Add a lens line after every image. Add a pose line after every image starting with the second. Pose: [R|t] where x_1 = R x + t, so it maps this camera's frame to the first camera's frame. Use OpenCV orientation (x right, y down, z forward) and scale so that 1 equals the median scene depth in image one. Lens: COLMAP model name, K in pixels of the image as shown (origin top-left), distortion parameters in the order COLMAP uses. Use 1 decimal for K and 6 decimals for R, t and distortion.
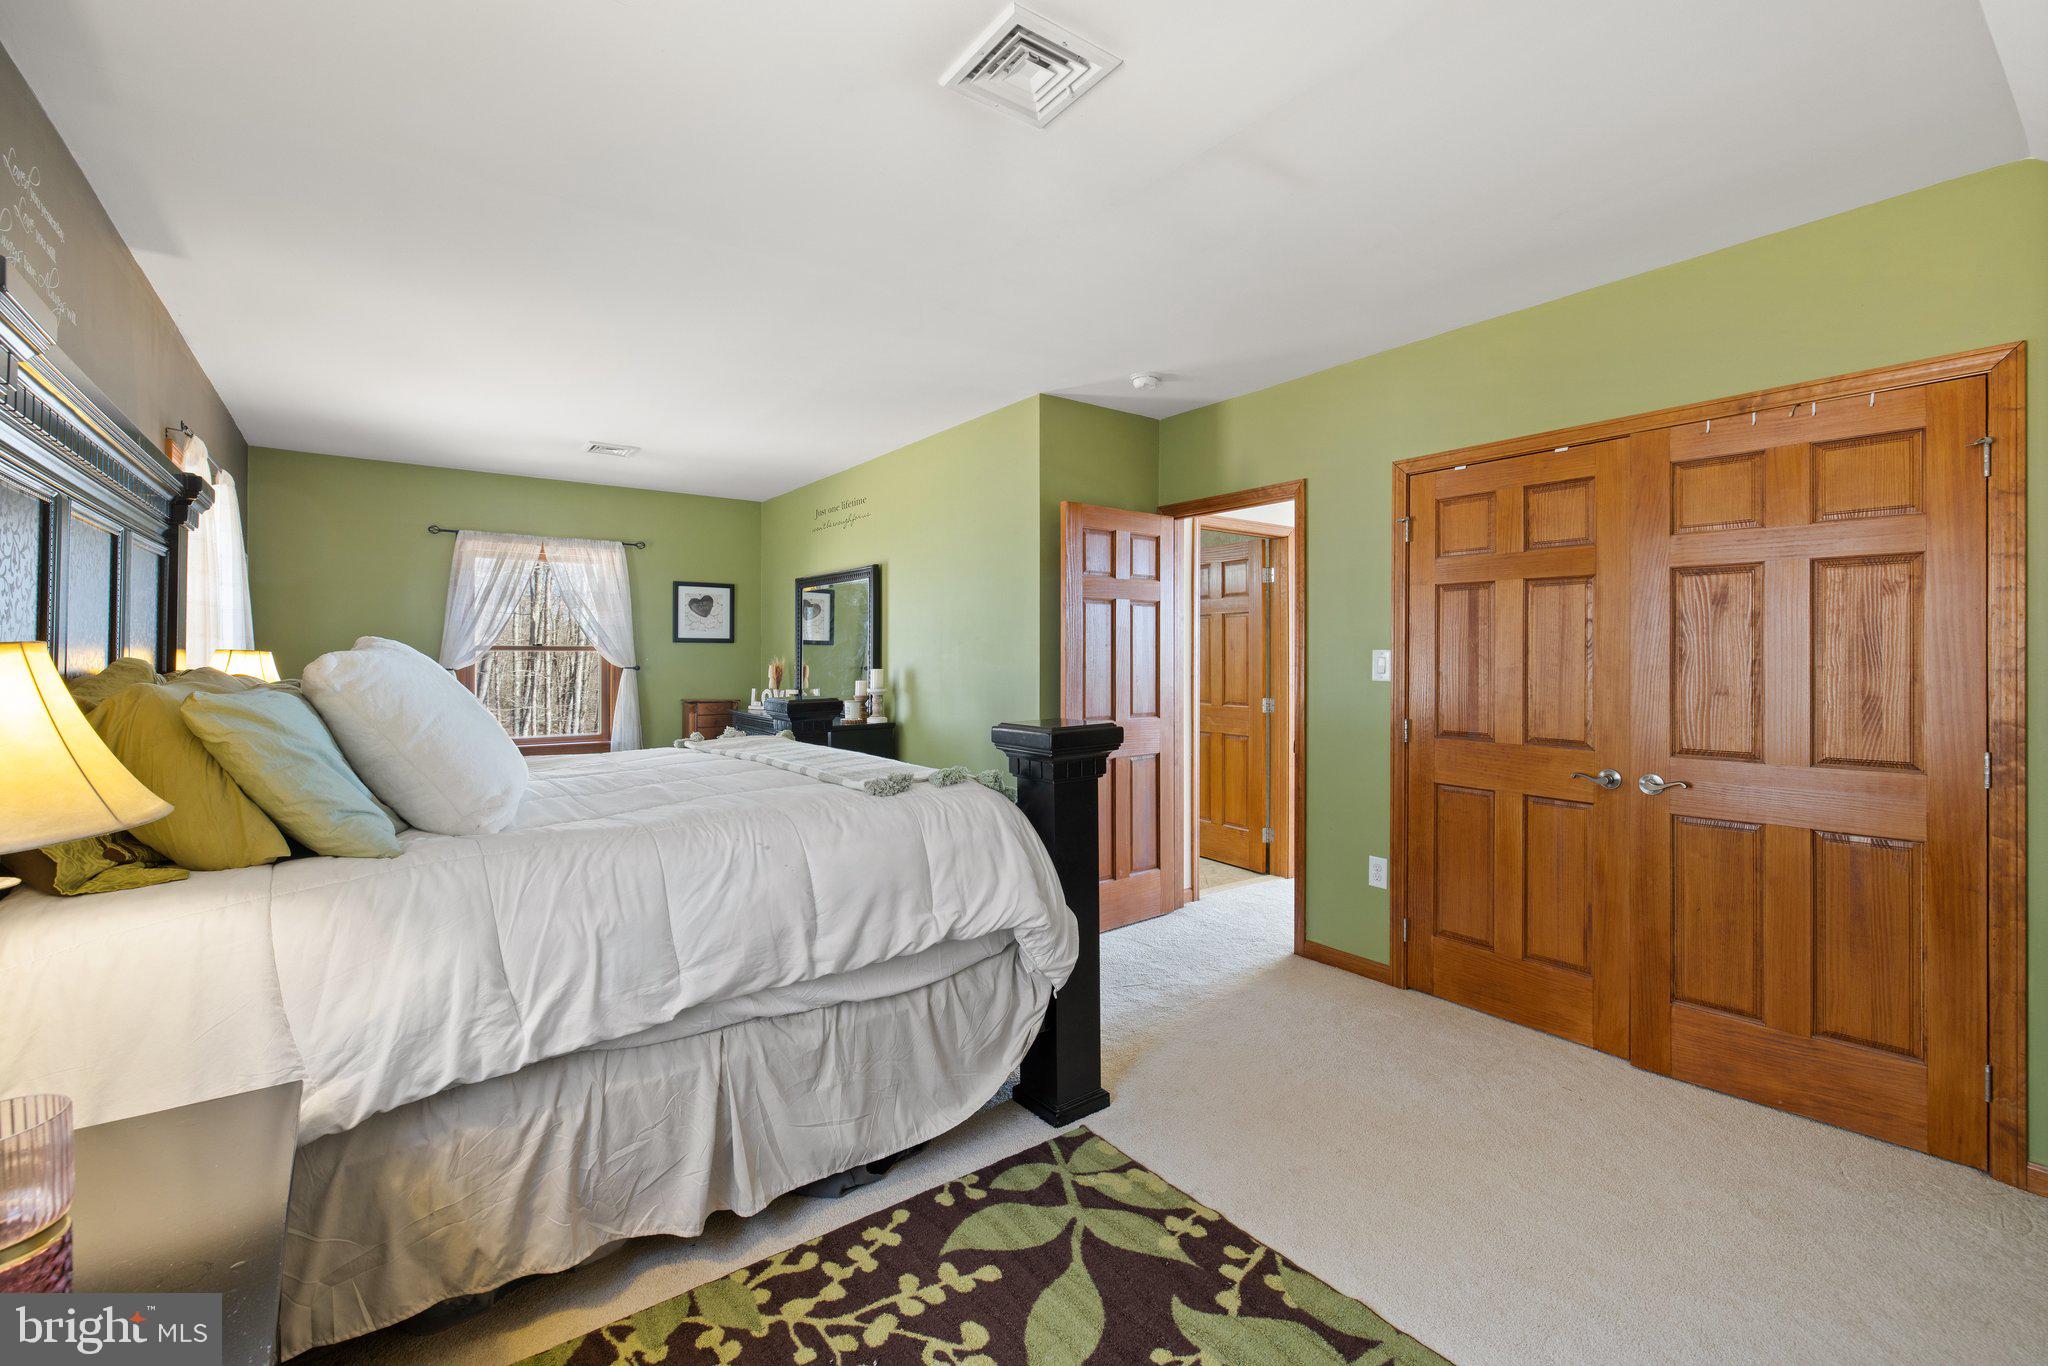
lens RADIAL K [[868.0, 0, 981.2], [0, 868.0, 646.7], [0, 0, 1]] dist [-0.001793, 0.000093]
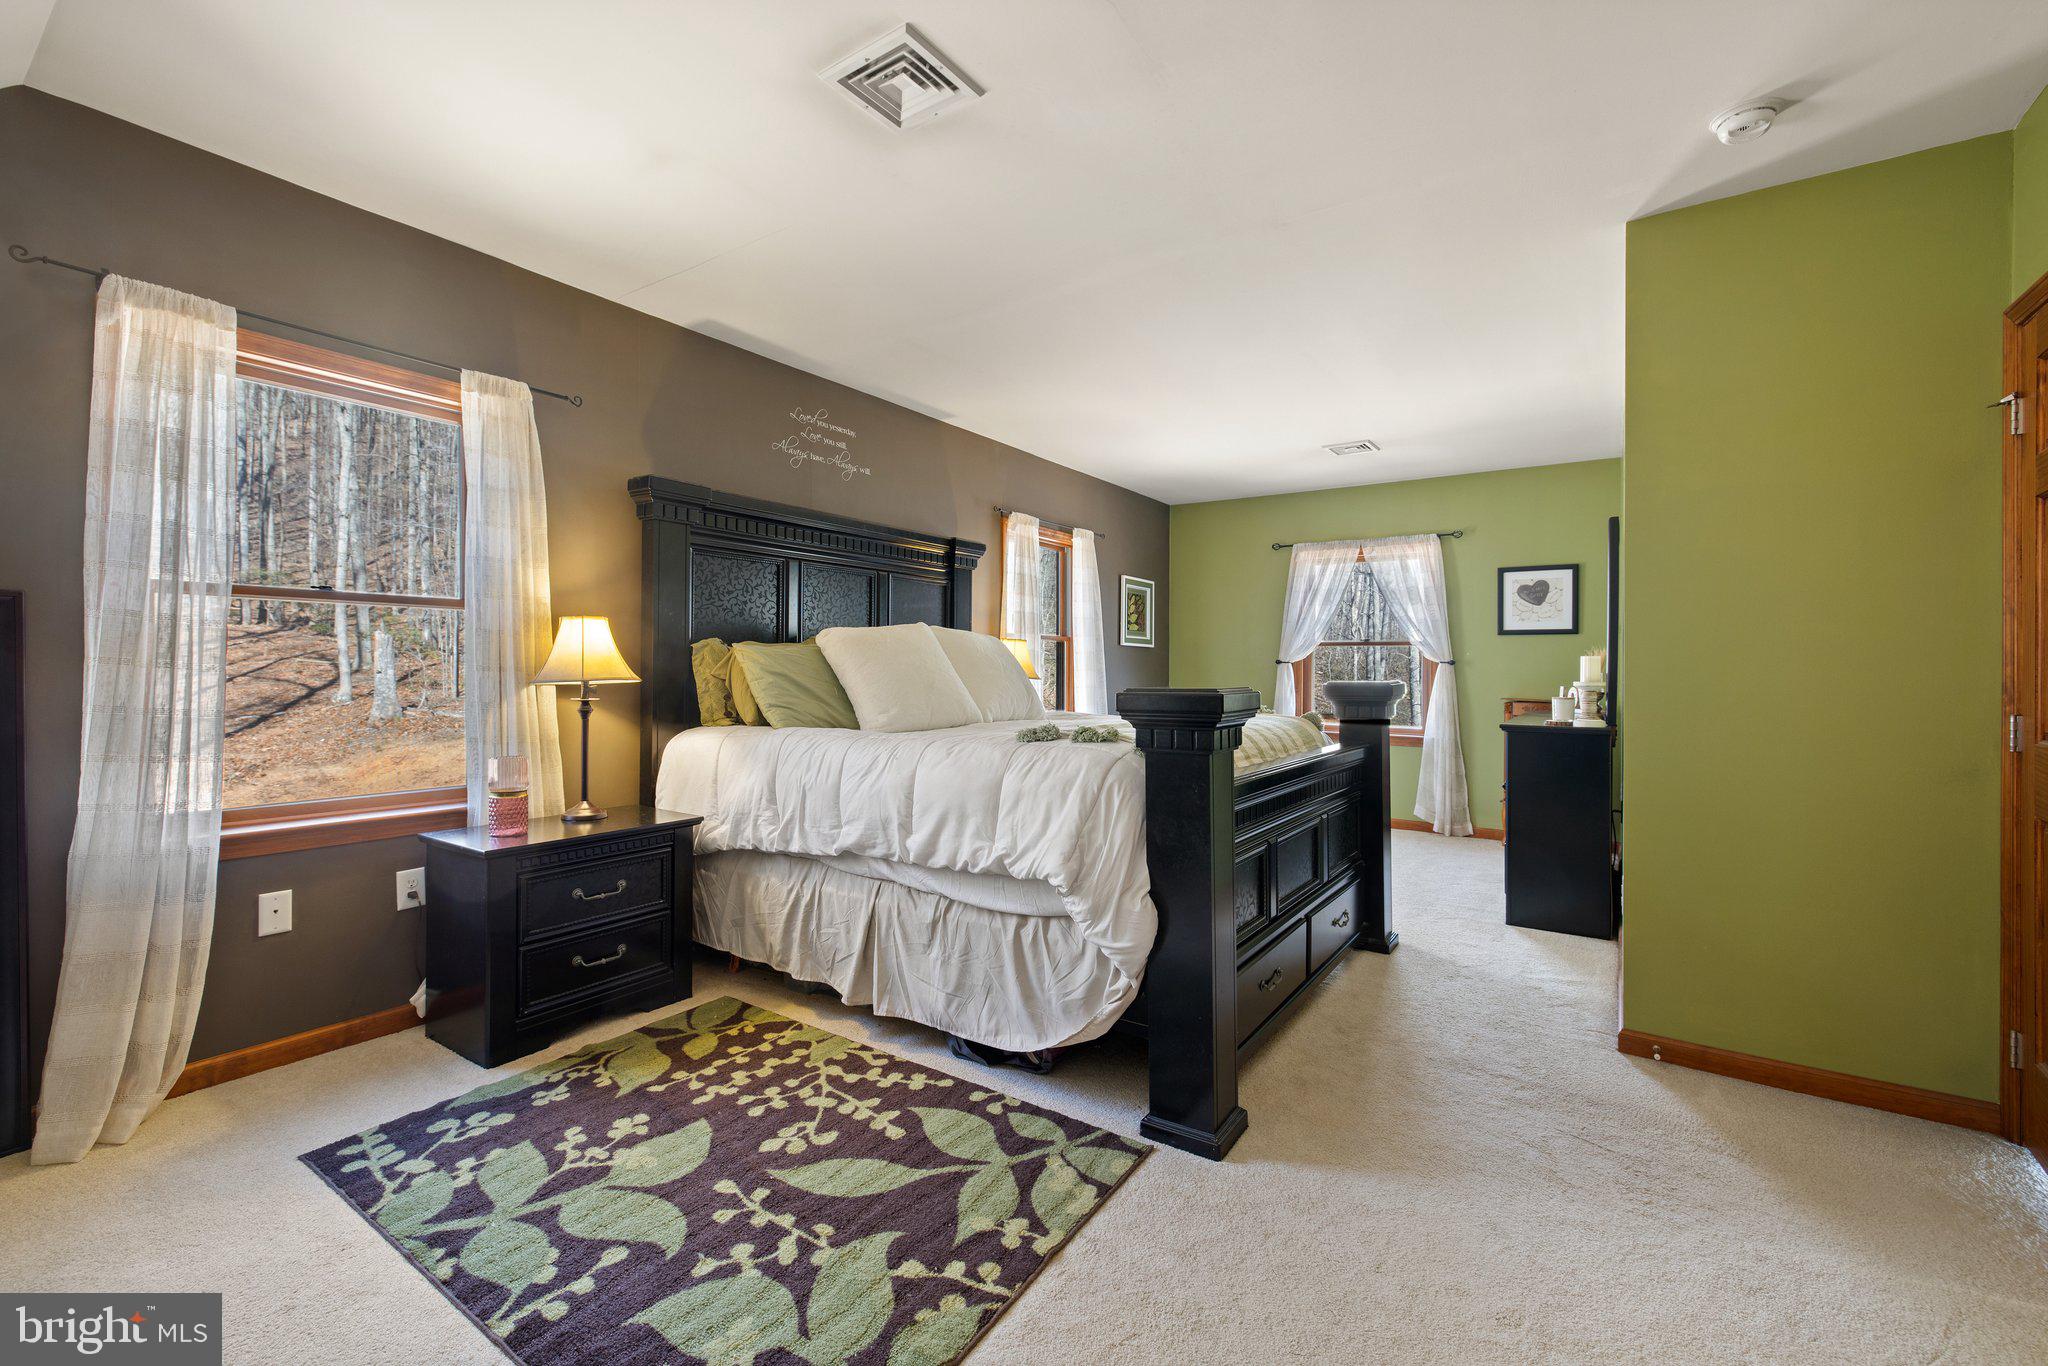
lens RADIAL K [[868.0, 0, 1018.0], [0, 868.0, 665.1], [0, 0, 1]] dist [-0.001793, 0.000093]
pose [[0.338537, -0.000712, -0.940953, 1.066679], [0.001814, 0.999998, -0.000104, 0.082091], [0.940951, -0.001672, 0.338538, 0.692505]]
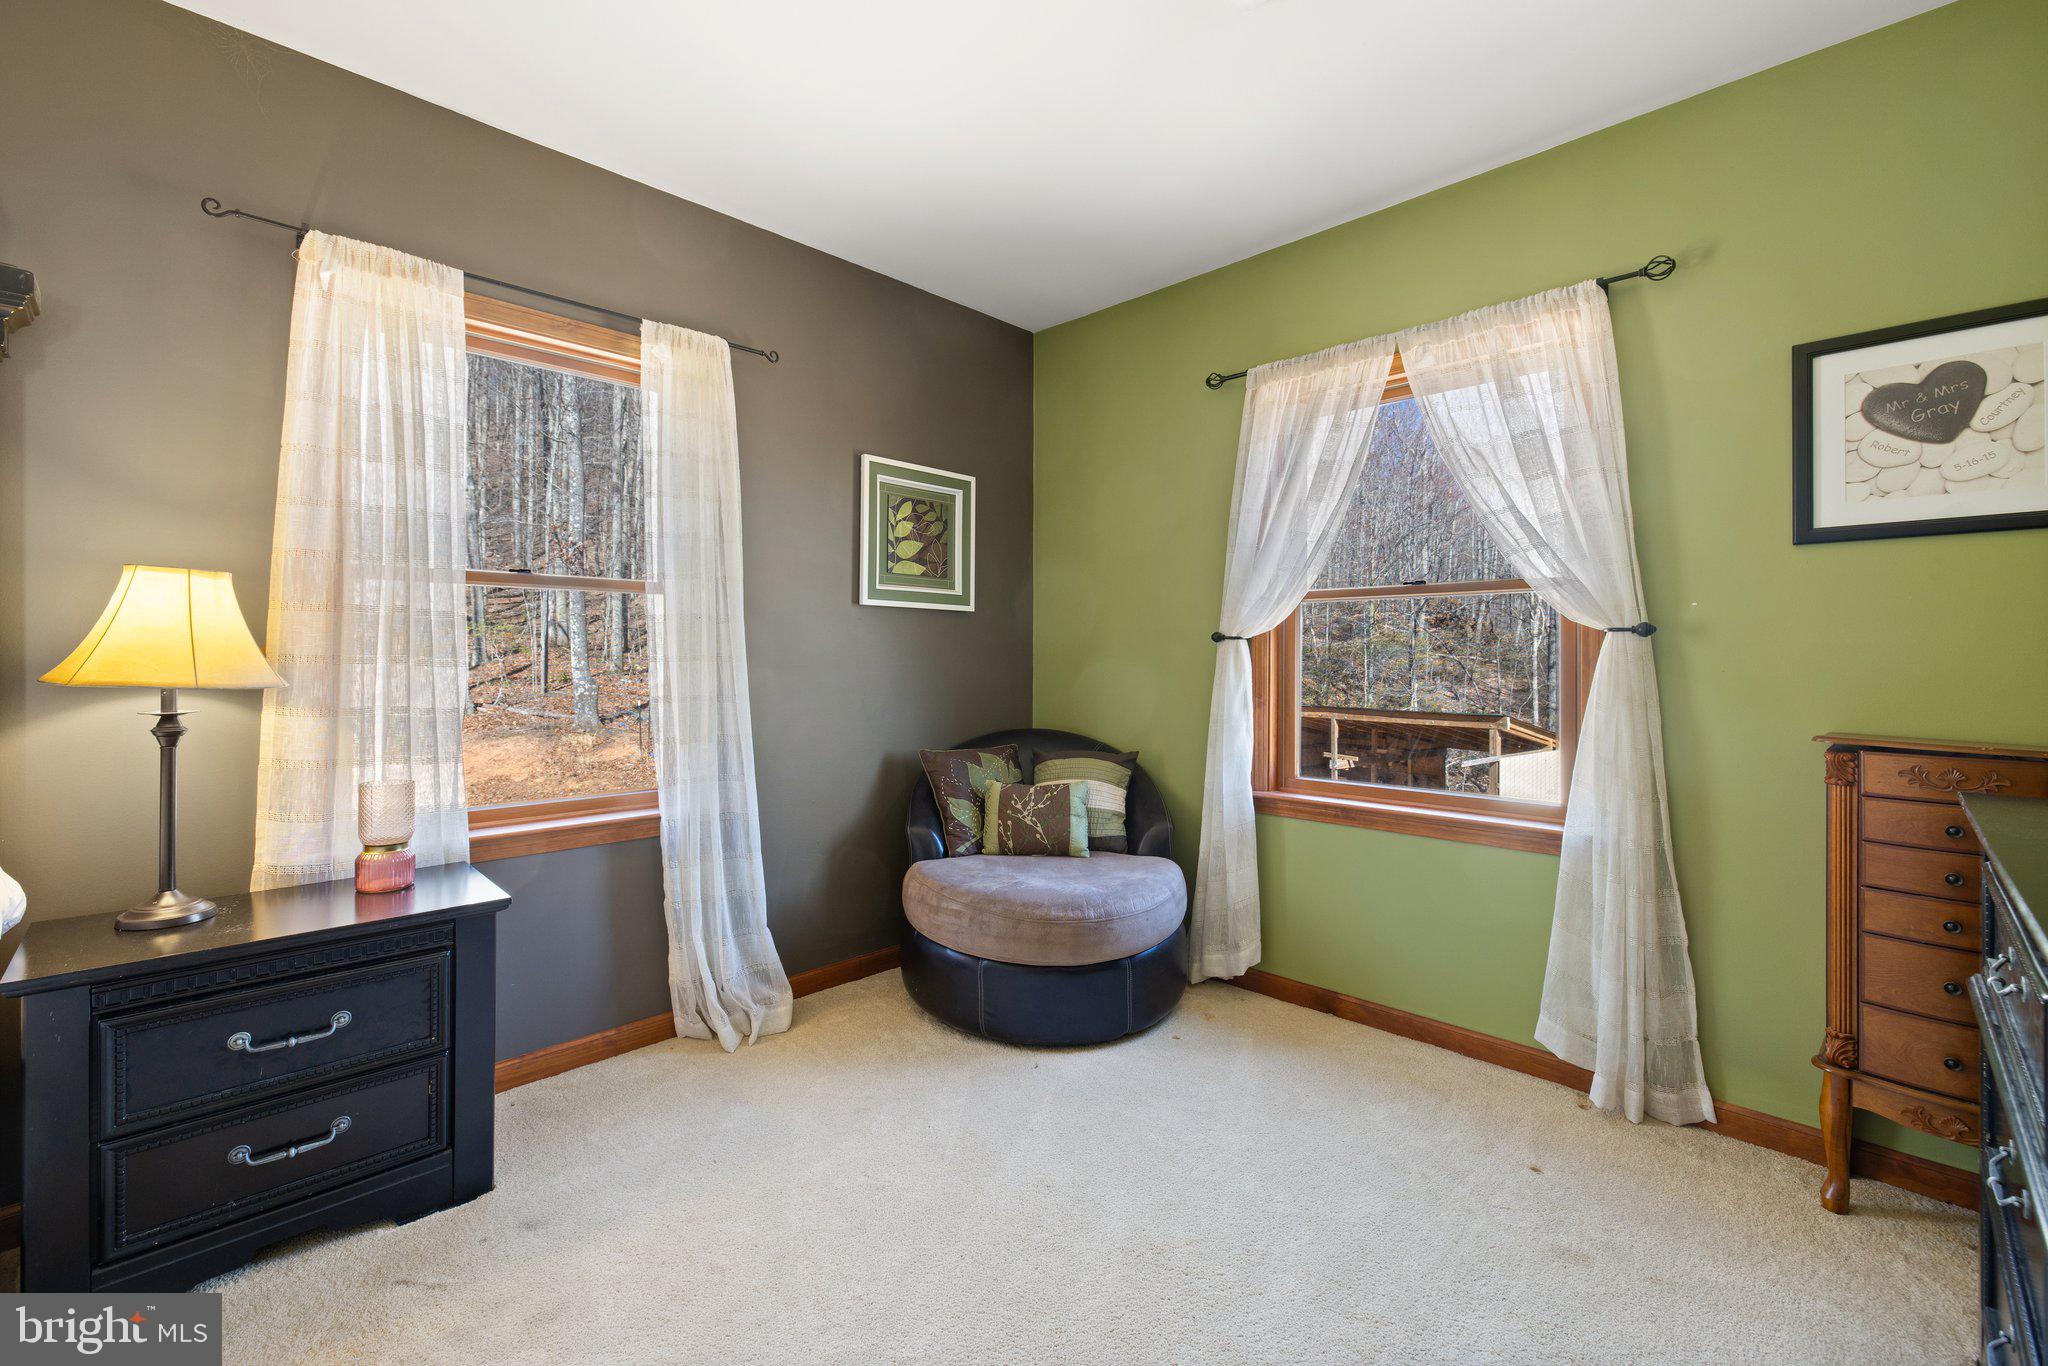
lens RADIAL K [[868.0, 0, 1022.4], [0, 868.0, 656.4], [0, 0, 1]] dist [-0.001793, 0.000093]
pose [[0.177058, 0.000180, -0.984200, -0.320351], [0.011263, 0.999934, 0.002209, 0.097867], [0.984136, -0.011476, 0.177044, 2.163184]]
